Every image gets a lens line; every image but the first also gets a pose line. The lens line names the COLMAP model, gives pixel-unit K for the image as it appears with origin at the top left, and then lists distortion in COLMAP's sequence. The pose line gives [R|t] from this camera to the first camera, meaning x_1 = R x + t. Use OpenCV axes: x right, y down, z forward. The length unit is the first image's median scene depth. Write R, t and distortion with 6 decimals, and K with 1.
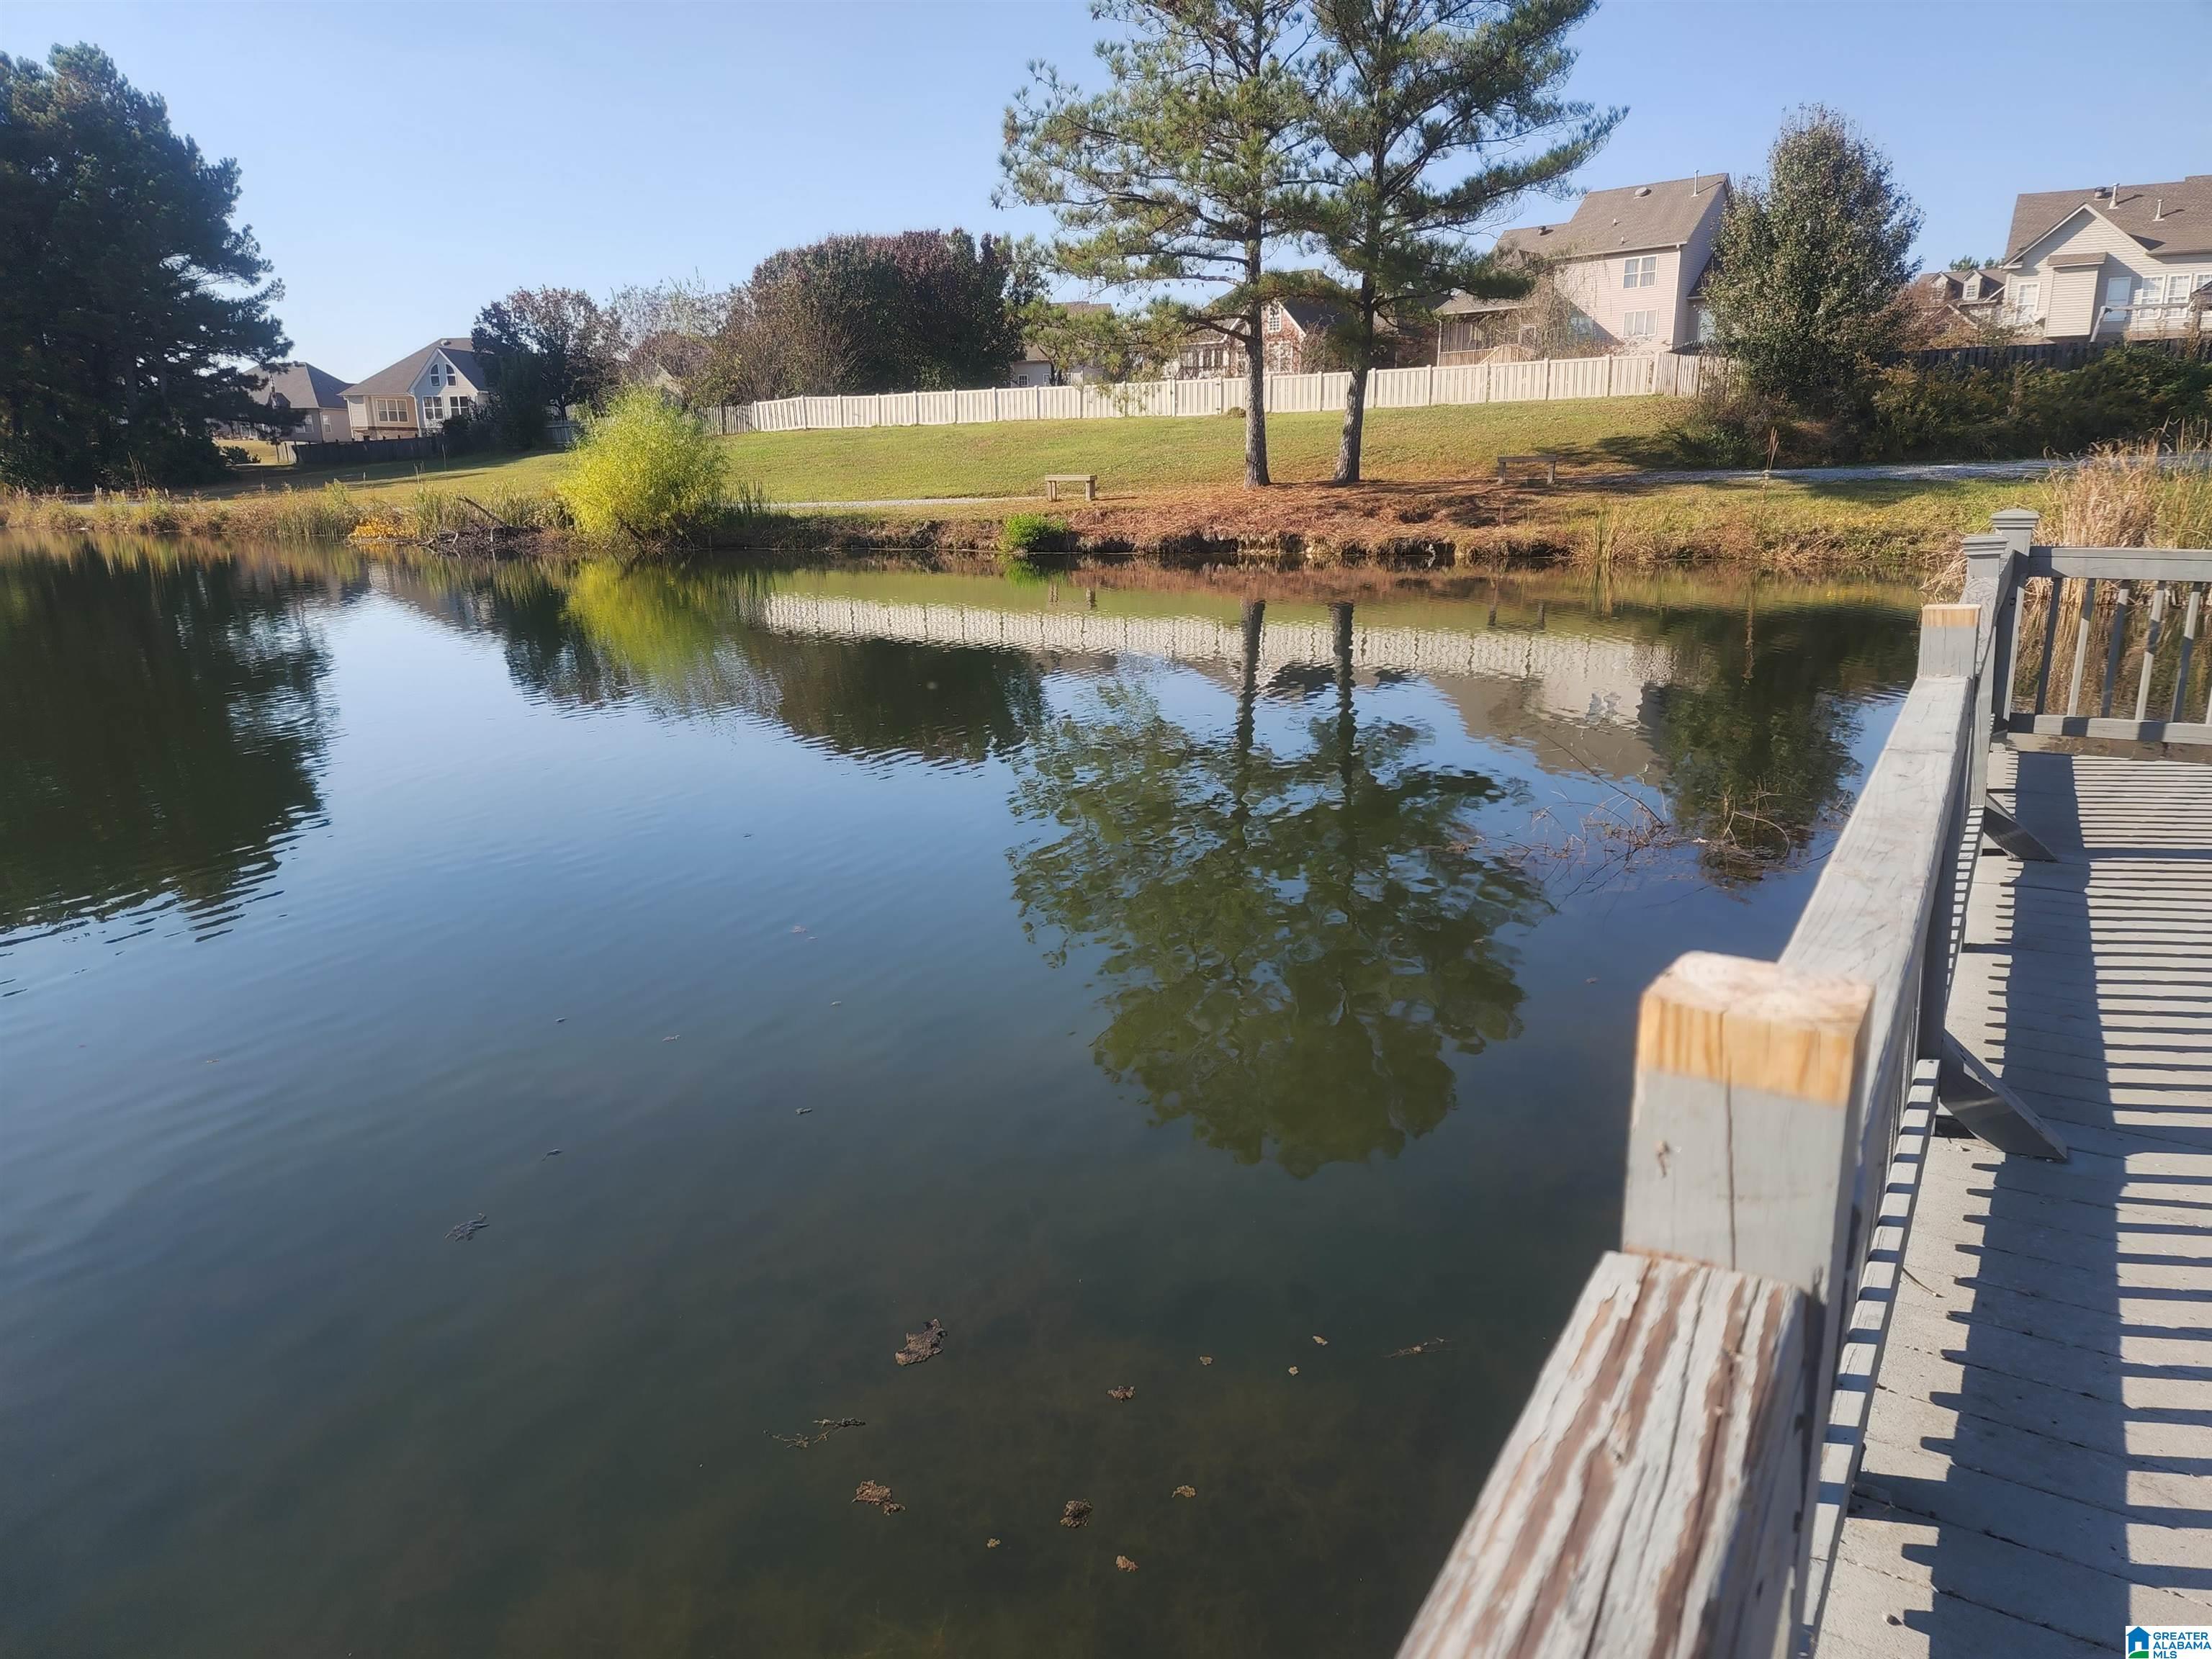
lens RADIAL K [[1453.5, 0, 1104.7], [0, 1453.5, 827.9], [0, 0, 1]] dist [0.041709, -0.008924]
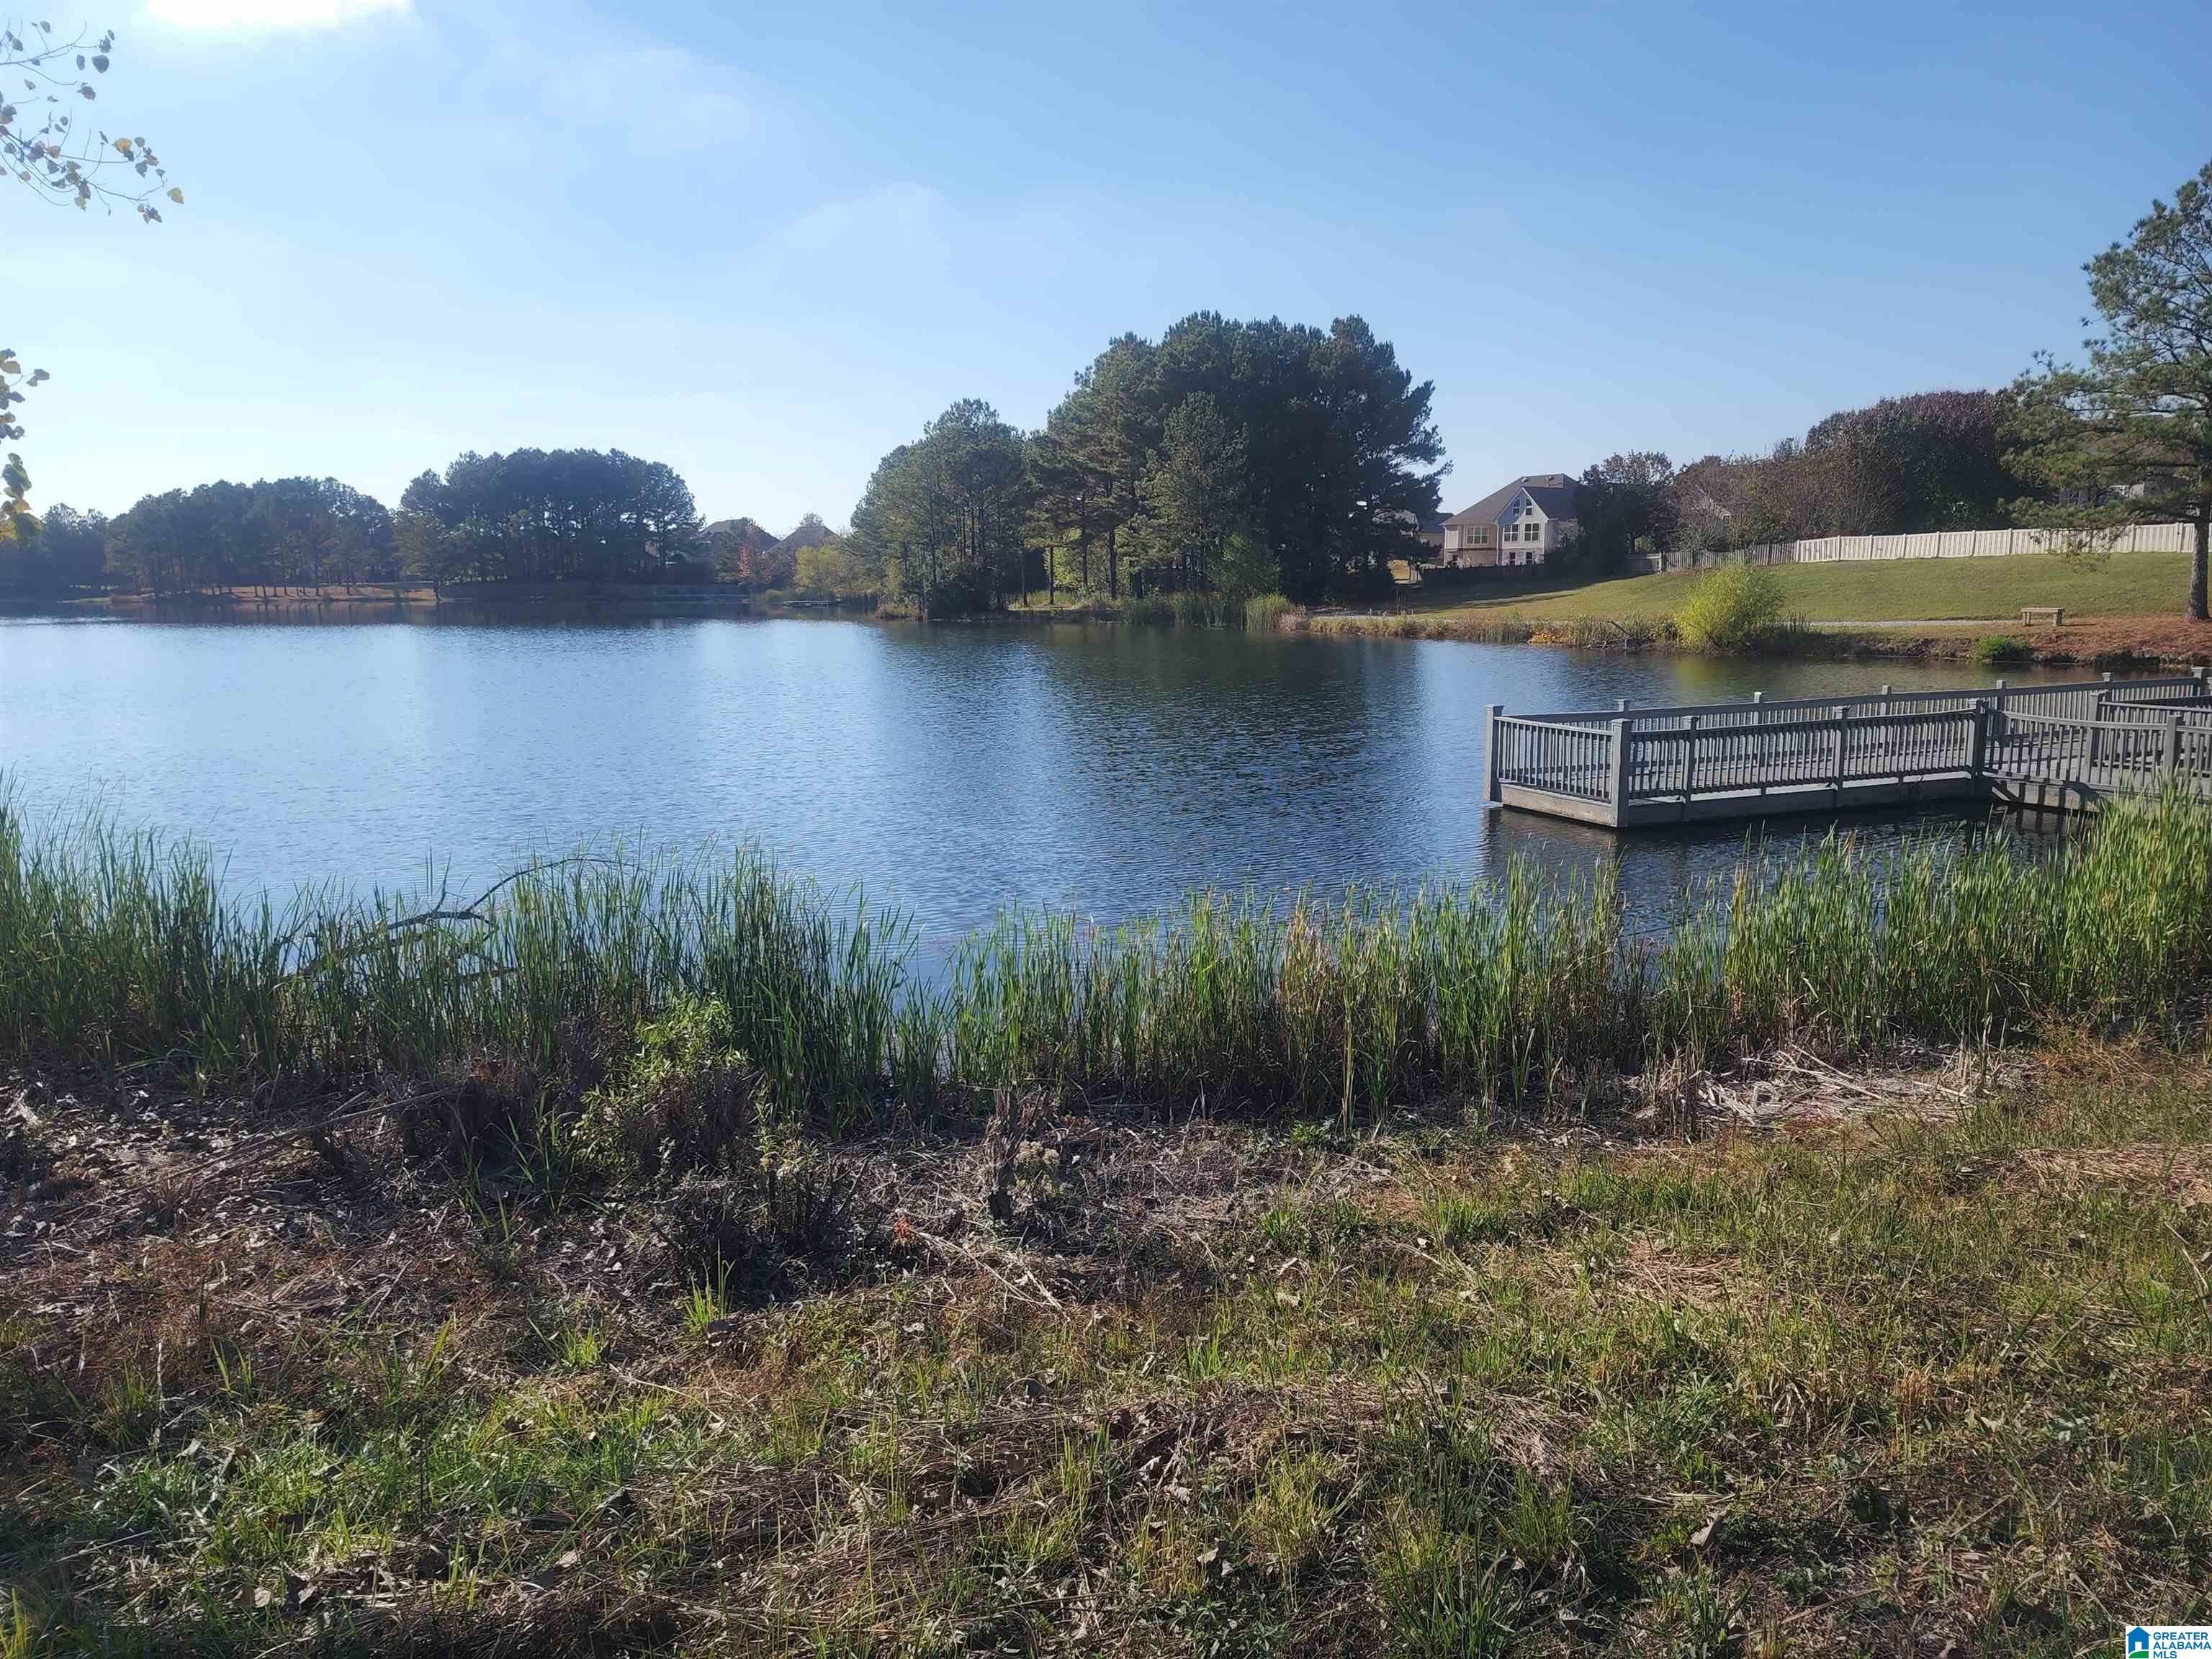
lens RADIAL K [[1453.5, 0, 1114.4], [0, 1453.5, 821.8], [0, 0, 1]] dist [0.041709, -0.008924]
pose [[0.801017, 0.097070, -0.590720, 0.061804], [-0.136171, 0.990443, -0.021893, 0.060541], [0.582949, 0.097976, 0.806580, -0.340029]]
